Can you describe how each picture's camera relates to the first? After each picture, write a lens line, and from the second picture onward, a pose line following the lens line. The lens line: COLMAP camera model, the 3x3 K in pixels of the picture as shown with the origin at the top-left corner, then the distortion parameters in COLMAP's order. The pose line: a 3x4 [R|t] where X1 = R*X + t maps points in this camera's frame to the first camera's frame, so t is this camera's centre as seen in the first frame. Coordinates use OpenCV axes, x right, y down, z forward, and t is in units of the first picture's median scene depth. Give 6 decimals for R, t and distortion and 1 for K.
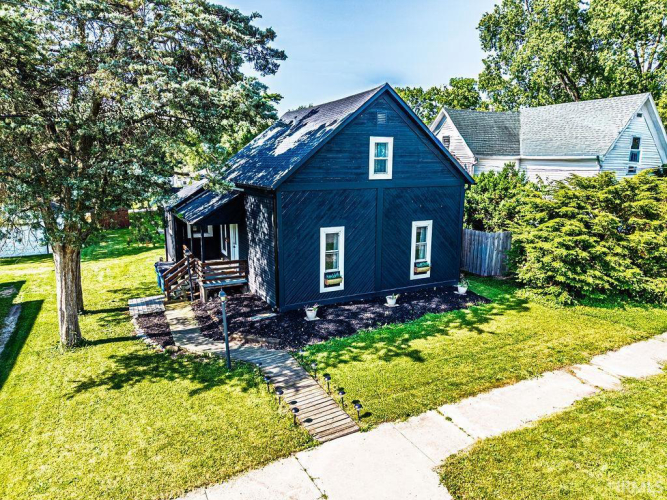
lens RADIAL K [[458.6, 0, 332.5], [0, 458.6, 235.8], [0, 0, 1]] dist [0.003141, -0.000167]
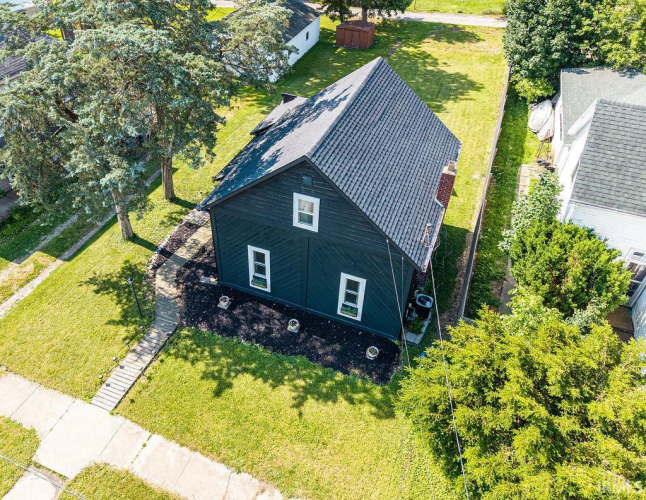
lens RADIAL K [[513.0, 0, 277.9], [0, 513.0, 200.3], [0, 0, 1]] dist [0.016106, -0.072182]
pose [[0.640554, 0.447148, -0.624299, 0.800888], [-0.118385, 0.860764, 0.495046, -0.786279], [0.758733, -0.243196, 0.604301, 0.313089]]
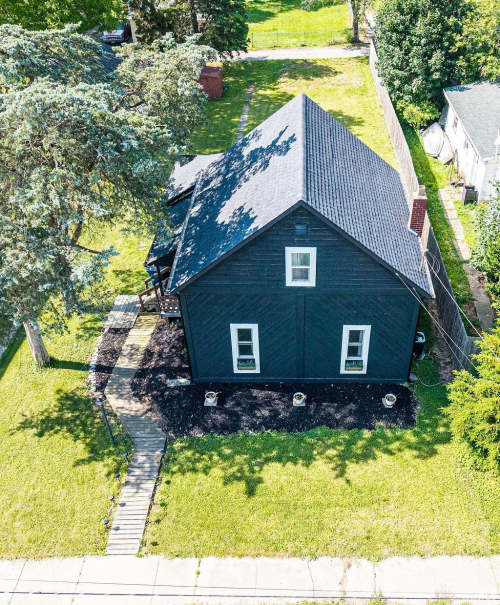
lens RADIAL K [[621.8, 0, 304.2], [0, 621.8, 303.3], [0, 0, 1]] dist [0.010092, -0.141681]
pose [[0.893905, 0.275376, -0.353697, 0.598618], [-0.080503, 0.874845, 0.477666, -0.734633], [0.440968, -0.398515, 0.804198, 0.004555]]
